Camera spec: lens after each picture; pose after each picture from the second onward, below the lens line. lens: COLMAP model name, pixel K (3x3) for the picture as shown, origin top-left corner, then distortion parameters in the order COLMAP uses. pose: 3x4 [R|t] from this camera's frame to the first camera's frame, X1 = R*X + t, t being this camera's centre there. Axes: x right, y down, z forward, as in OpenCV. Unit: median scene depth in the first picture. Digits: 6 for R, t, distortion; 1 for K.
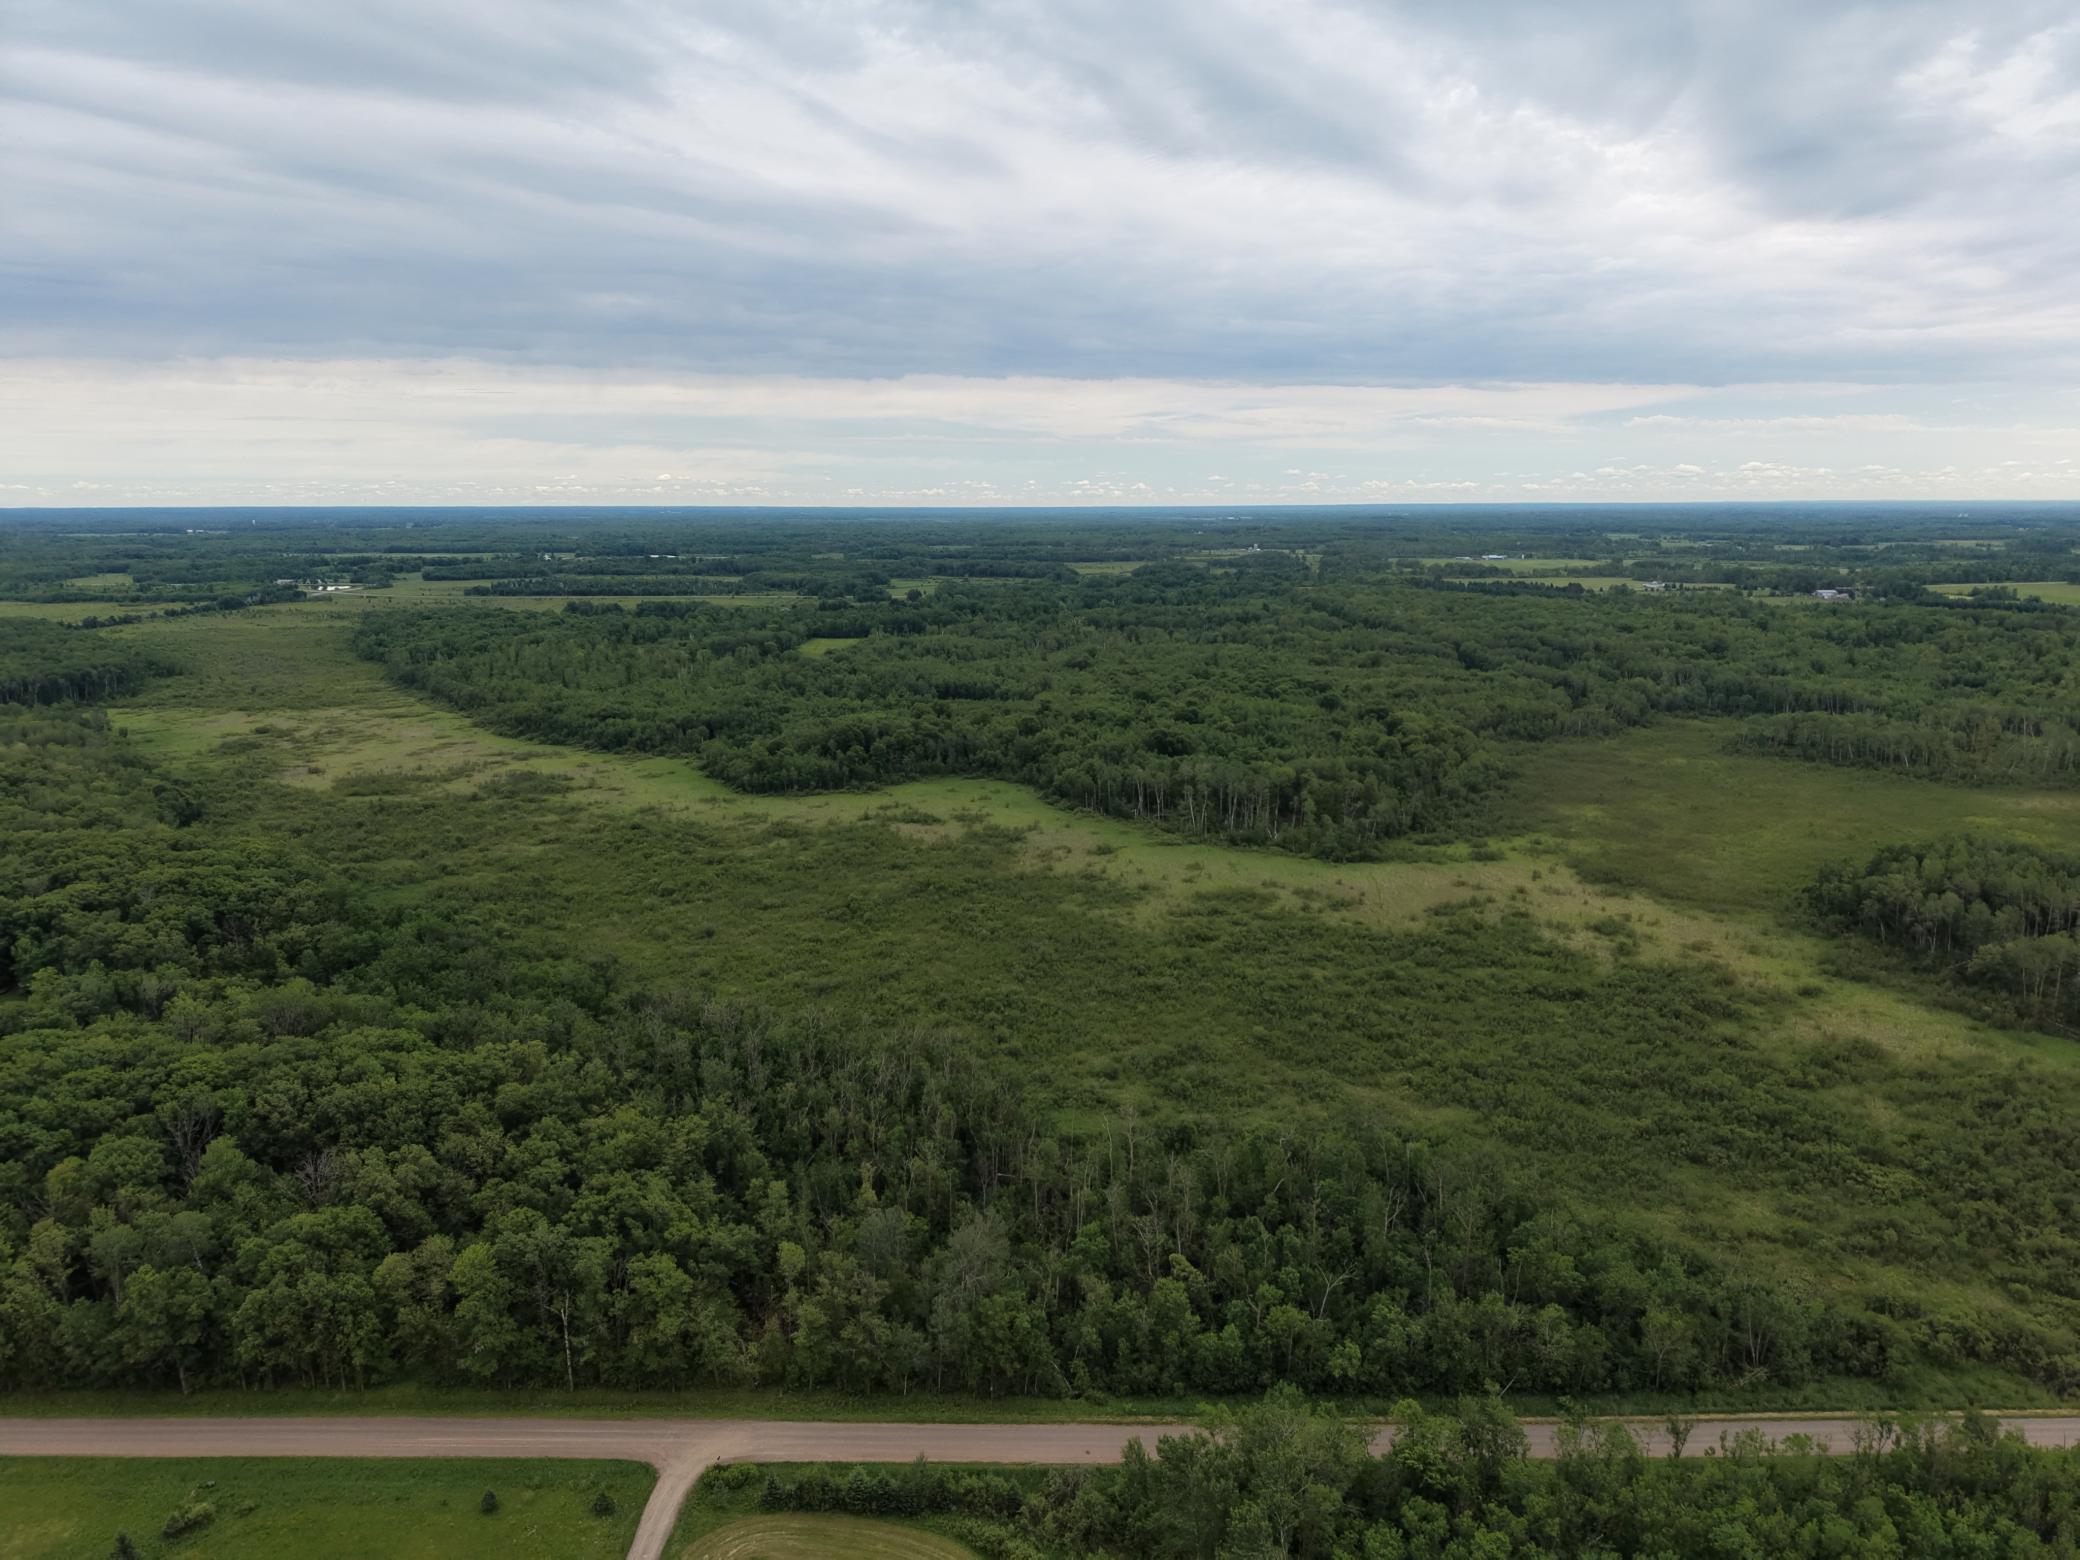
lens RADIAL K [[1387.0, 0, 1039.0], [0, 1387.0, 775.4], [0, 0, 1]] dist [0.026519, -0.023062]
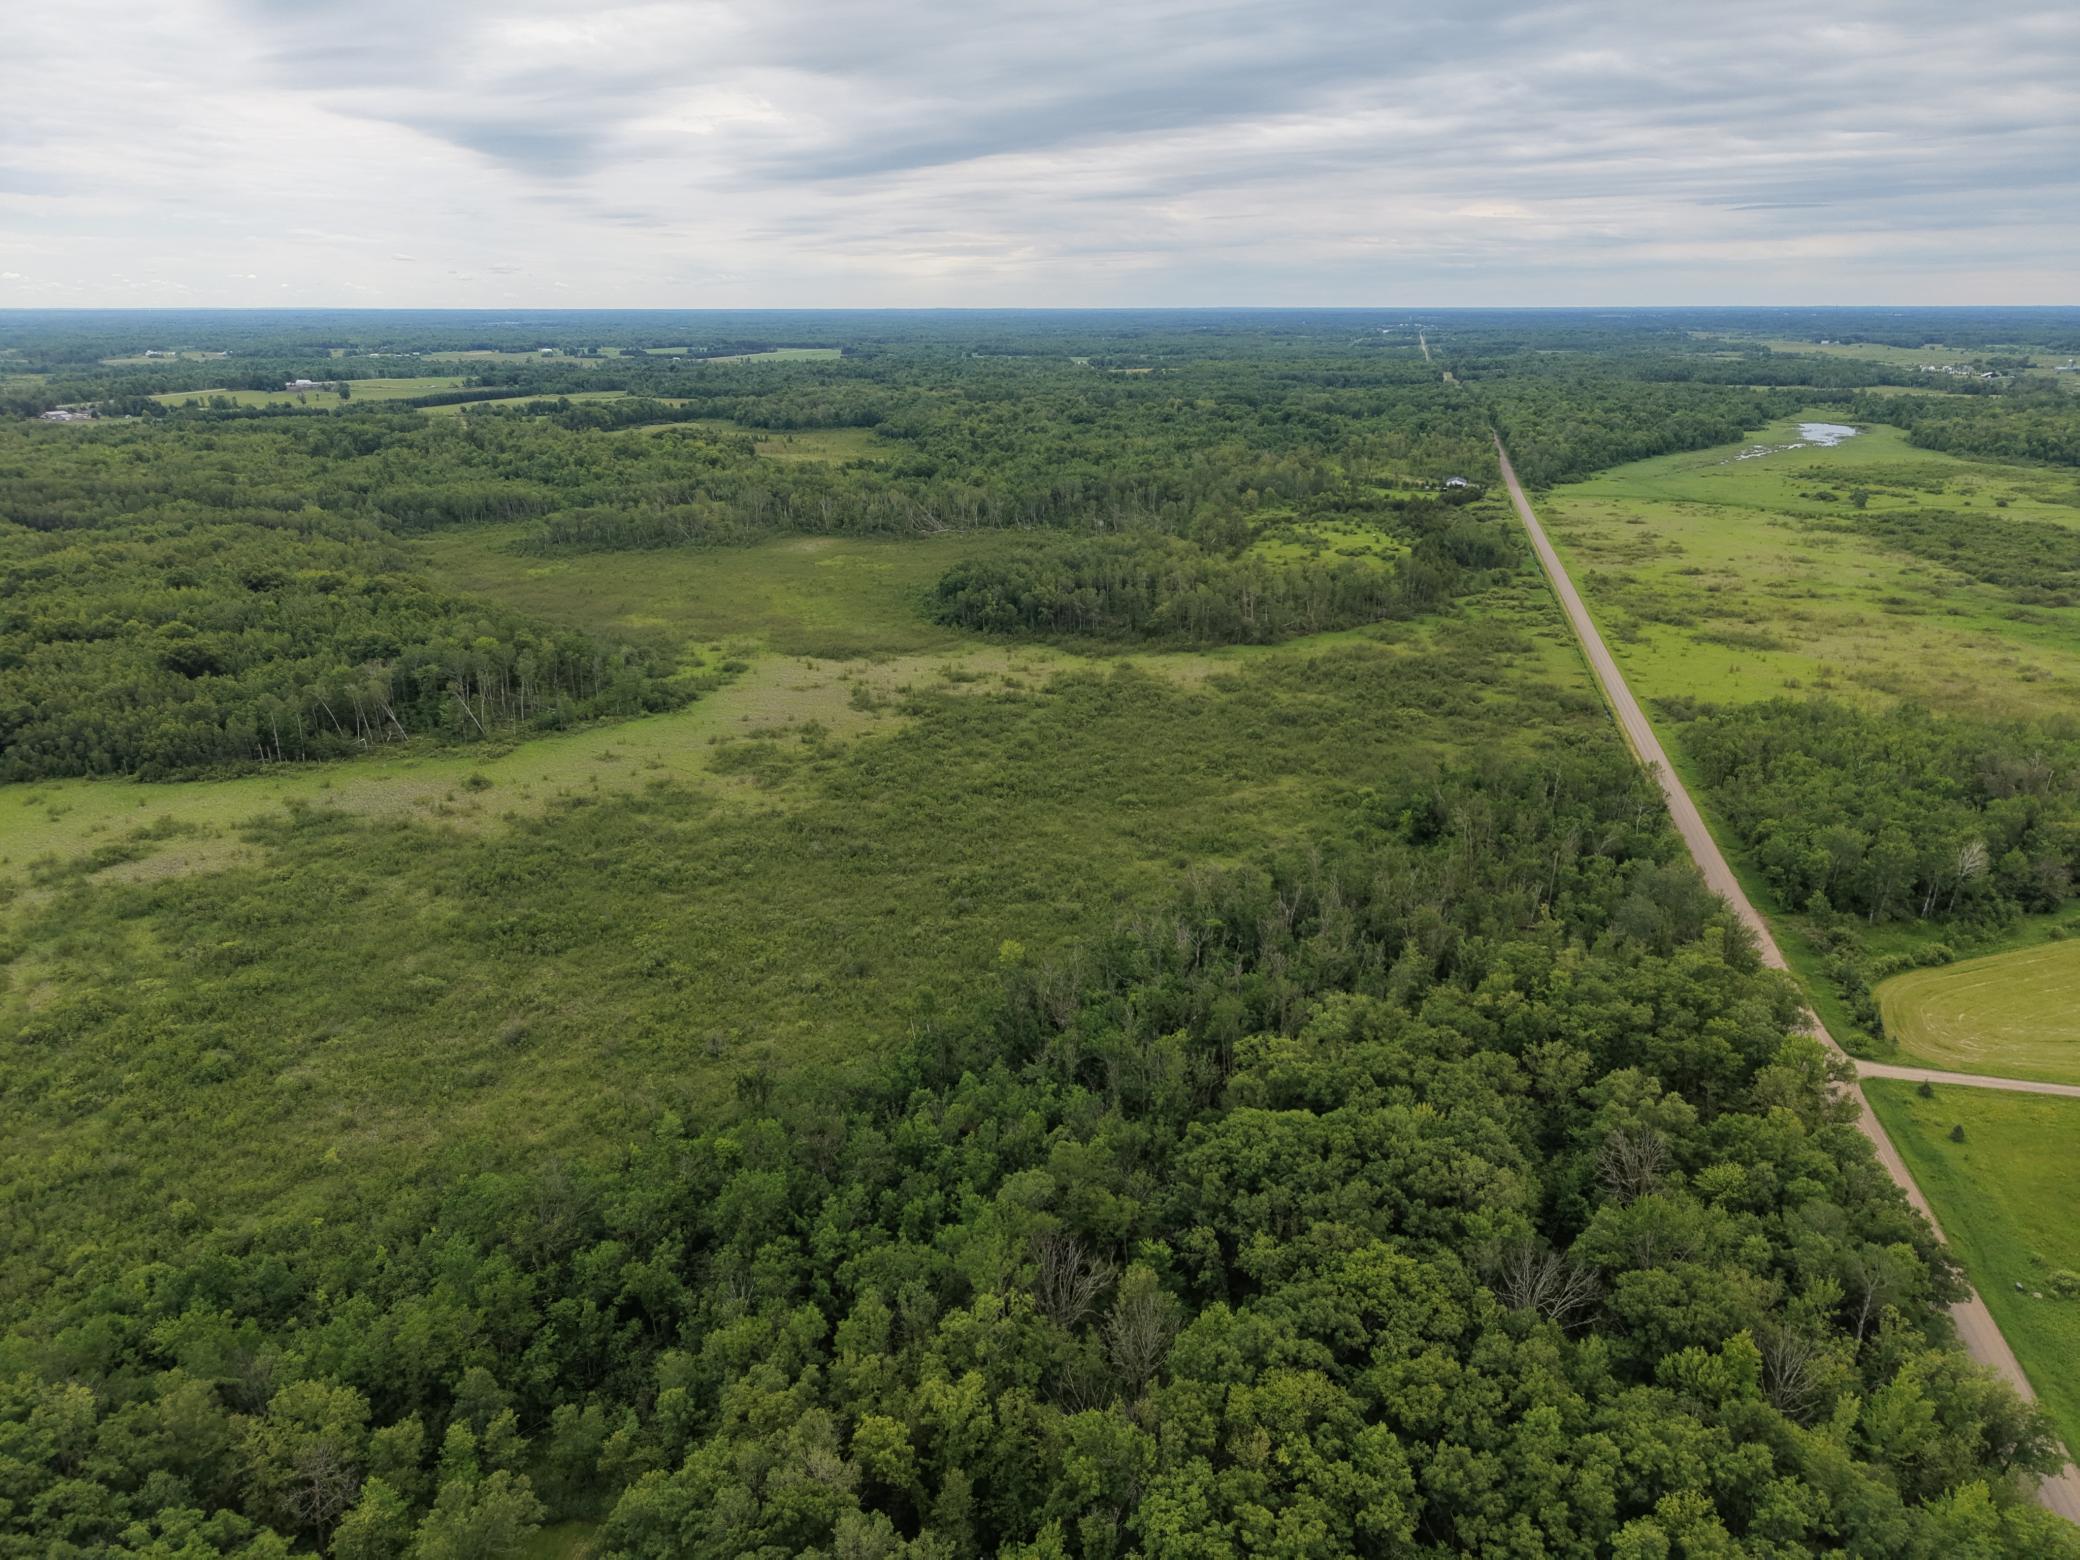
lens RADIAL K [[1387.0, 0, 1040.7], [0, 1387.0, 799.5], [0, 0, 1]] dist [0.026519, -0.023062]
pose [[0.261044, -0.323836, 0.909388, -0.435940], [0.189972, 0.940863, 0.280513, -0.070881], [-0.946449, 0.099532, 0.307127, 0.360333]]
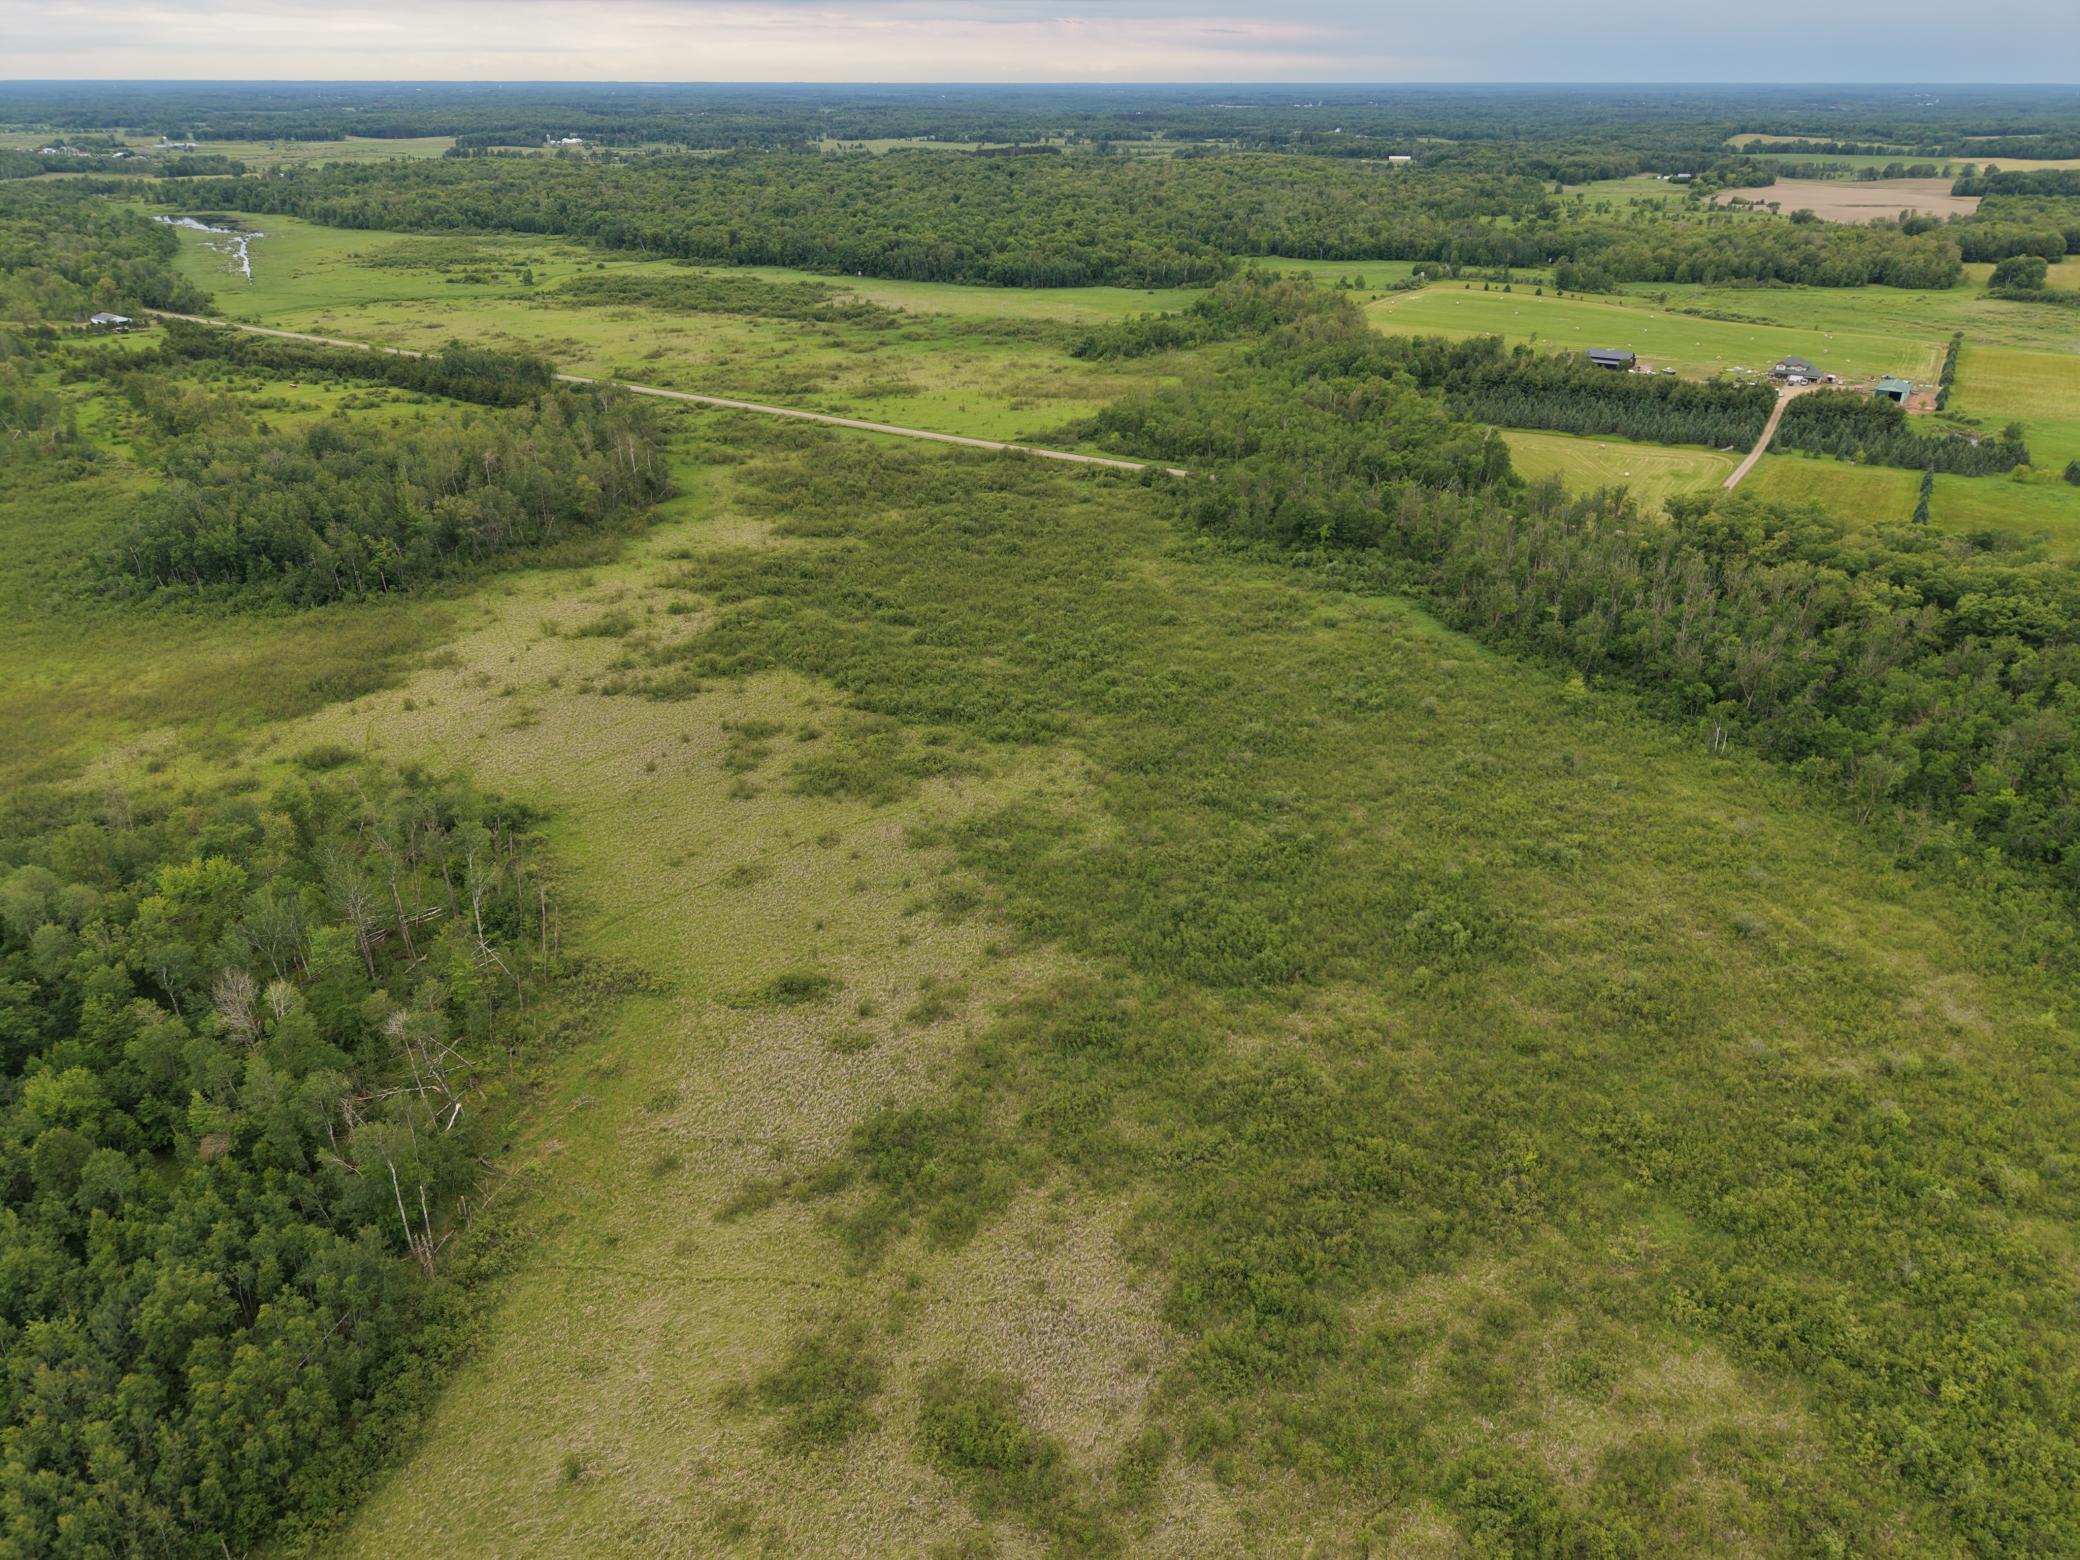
lens RADIAL K [[1387.0, 0, 1048.3], [0, 1387.0, 788.3], [0, 0, 1]] dist [0.026519, -0.023062]
pose [[-0.843626, -0.244619, 0.477972, -0.158261], [0.104490, 0.798377, 0.593023, -0.182656], [-0.526666, 0.550233, -0.647971, 0.916712]]
